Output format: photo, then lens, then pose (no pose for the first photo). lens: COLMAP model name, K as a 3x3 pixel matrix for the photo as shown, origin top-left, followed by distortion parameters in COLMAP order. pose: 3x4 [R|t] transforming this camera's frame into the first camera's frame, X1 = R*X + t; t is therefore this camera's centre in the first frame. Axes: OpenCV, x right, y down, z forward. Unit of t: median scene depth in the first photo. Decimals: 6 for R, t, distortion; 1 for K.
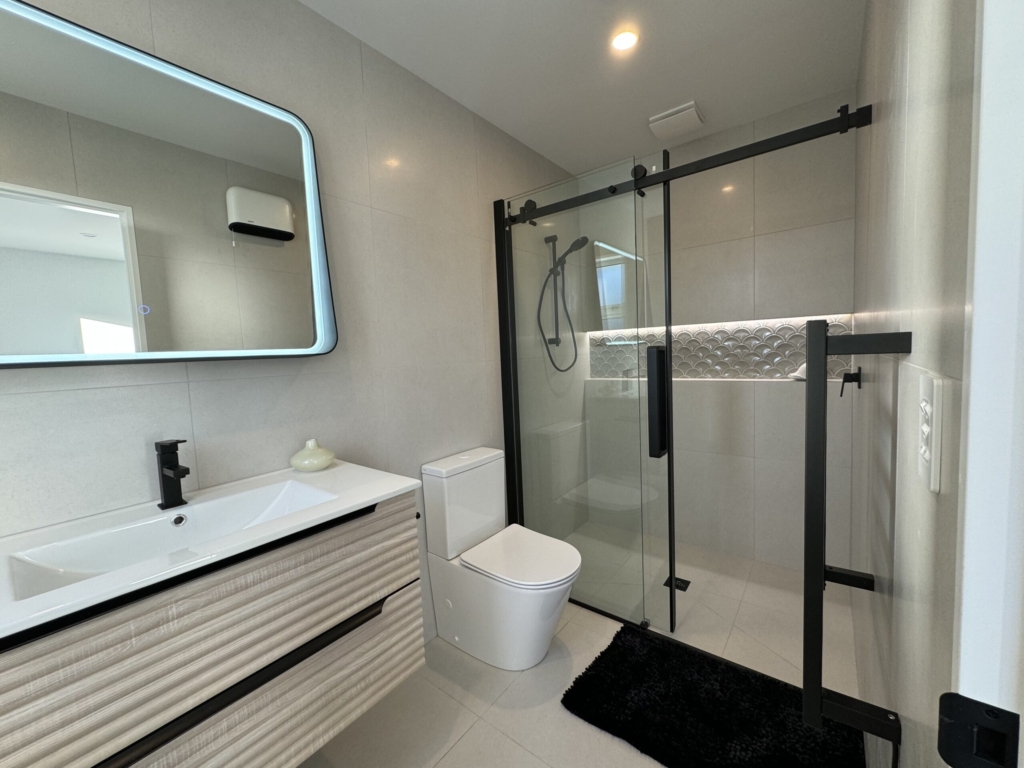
lens RADIAL K [[409.9, 0, 511.4], [0, 409.9, 380.5], [0, 0, 1]] dist [-0.000822, 0.000483]
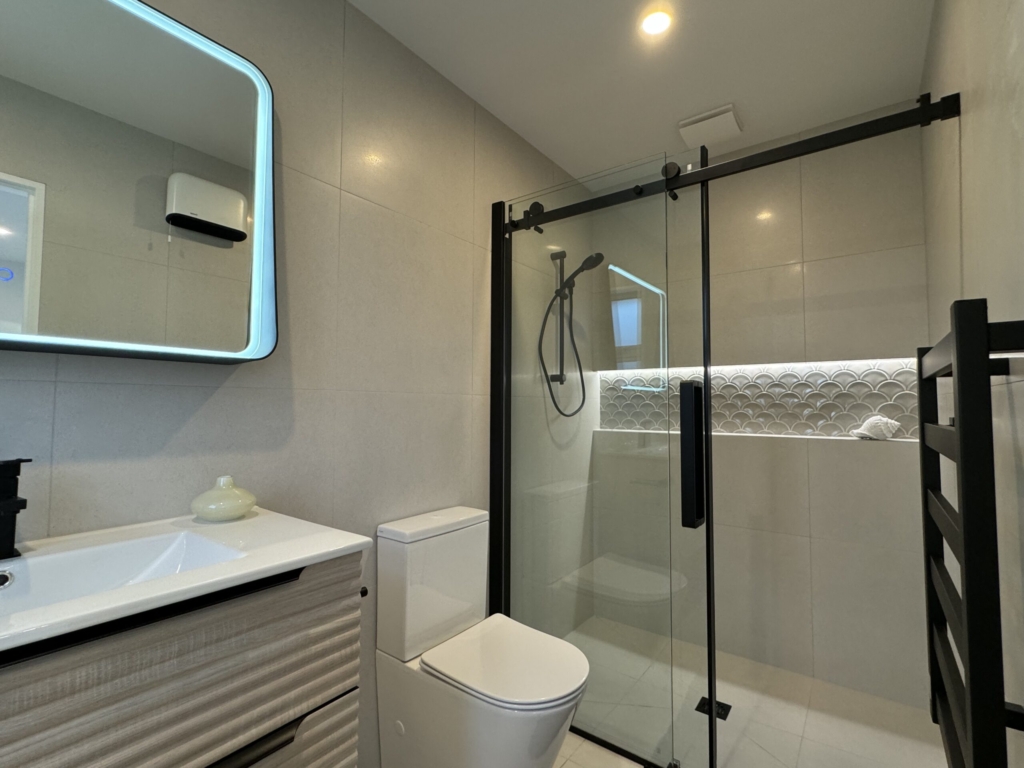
lens RADIAL K [[478.5, 0, 509.5], [0, 478.5, 382.9], [0, 0, 1]] dist [0.002129, -0.002127]
pose [[0.998632, 0.049503, 0.016831, -0.007948], [-0.047055, 0.991231, -0.123475, 0.046243], [-0.022796, 0.122514, 0.992205, 0.097816]]
